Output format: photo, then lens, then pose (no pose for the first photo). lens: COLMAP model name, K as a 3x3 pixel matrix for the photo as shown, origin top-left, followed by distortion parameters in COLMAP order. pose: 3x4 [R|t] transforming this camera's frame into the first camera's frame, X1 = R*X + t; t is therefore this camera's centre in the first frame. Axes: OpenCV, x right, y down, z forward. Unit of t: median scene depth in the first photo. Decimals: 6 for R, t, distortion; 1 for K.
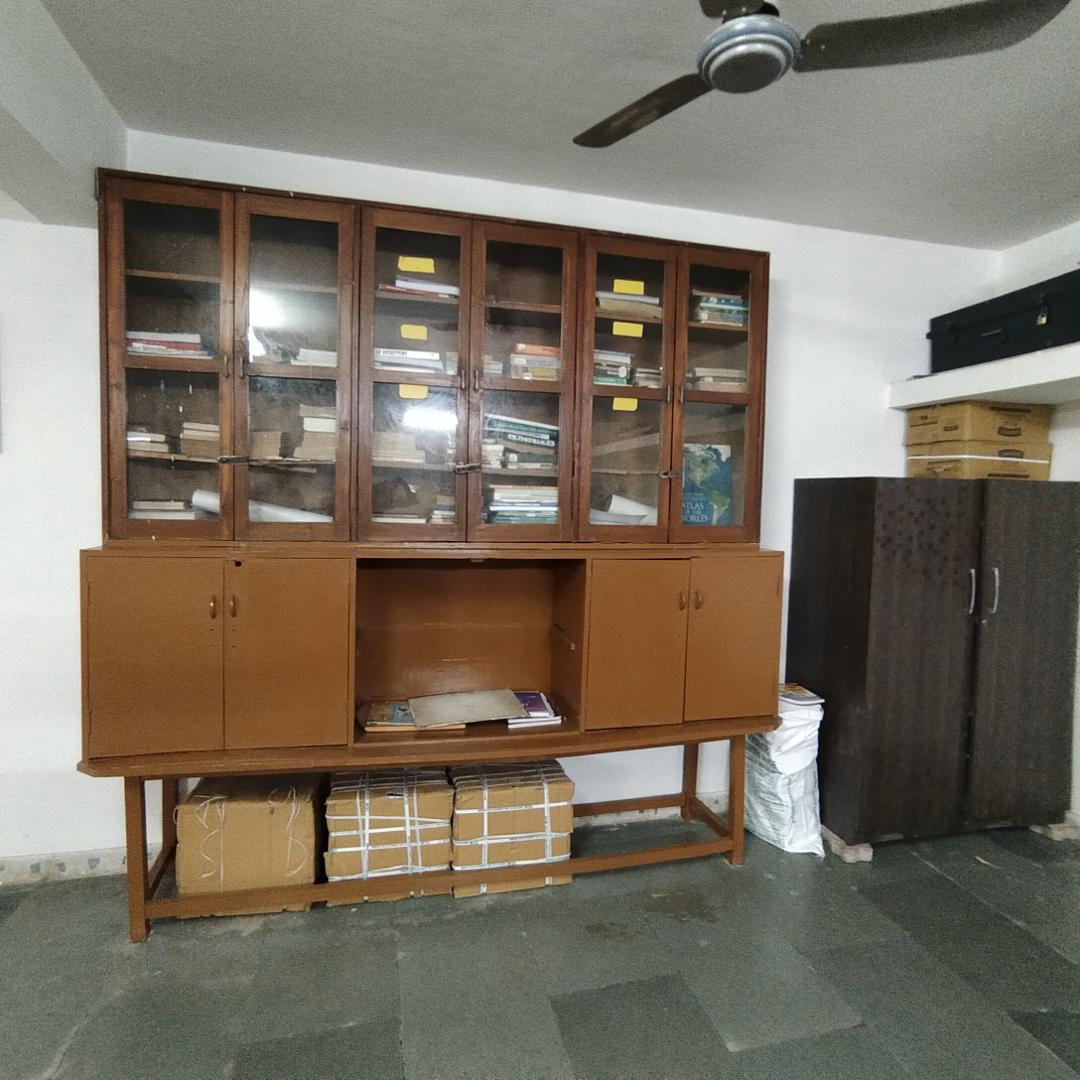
lens RADIAL K [[663.2, 0, 537.6], [0, 663.2, 531.8], [0, 0, 1]] dist [-0.003238, 0.001274]
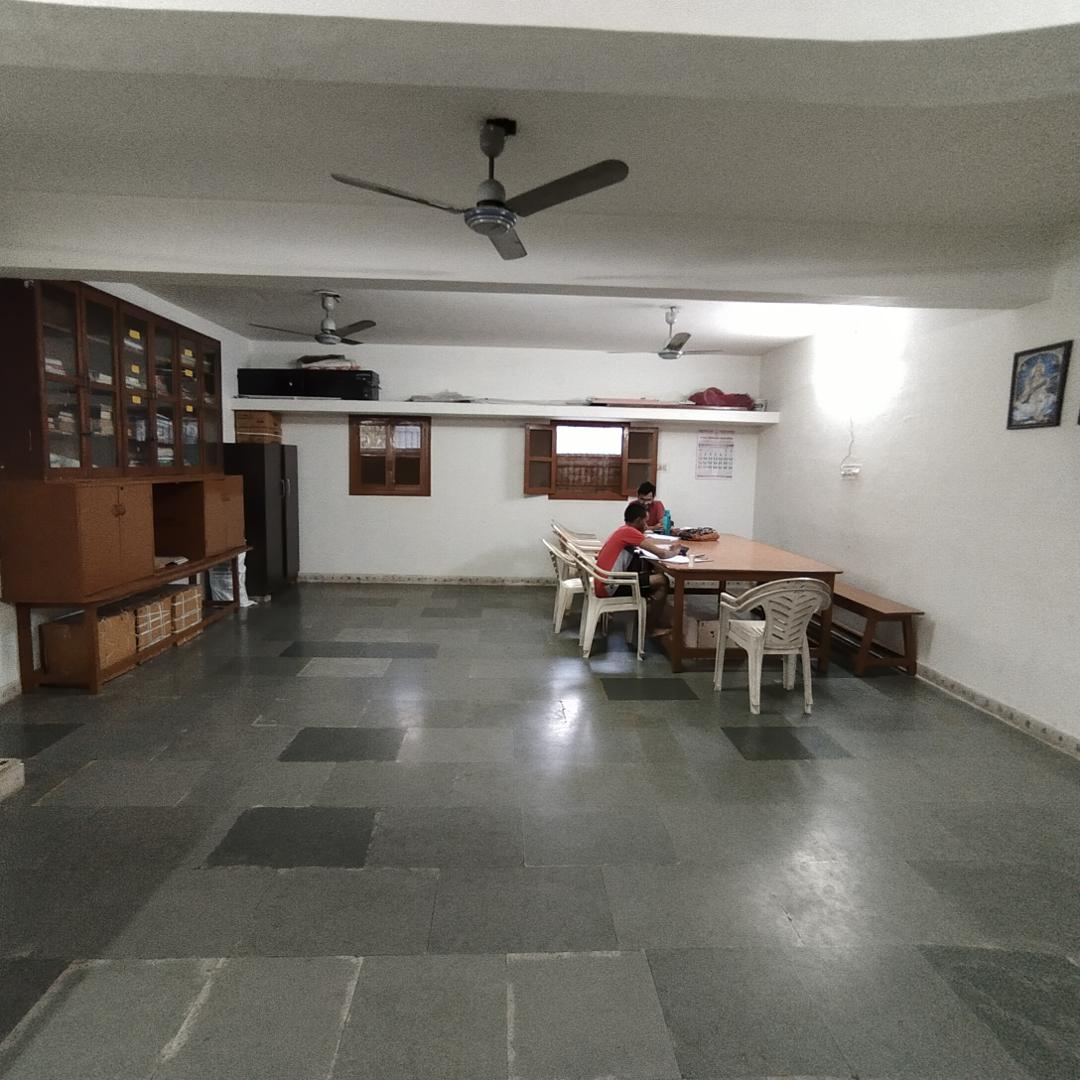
lens RADIAL K [[606.4, 0, 540.0], [0, 606.4, 540.0], [0, 0, 1]] dist [-0.001124, 0.000514]
pose [[0.193814, -0.145614, 0.970171, -1.525339], [0.041922, 0.989249, 0.140102, -0.000545], [-0.980142, 0.013518, 0.197835, -0.452637]]
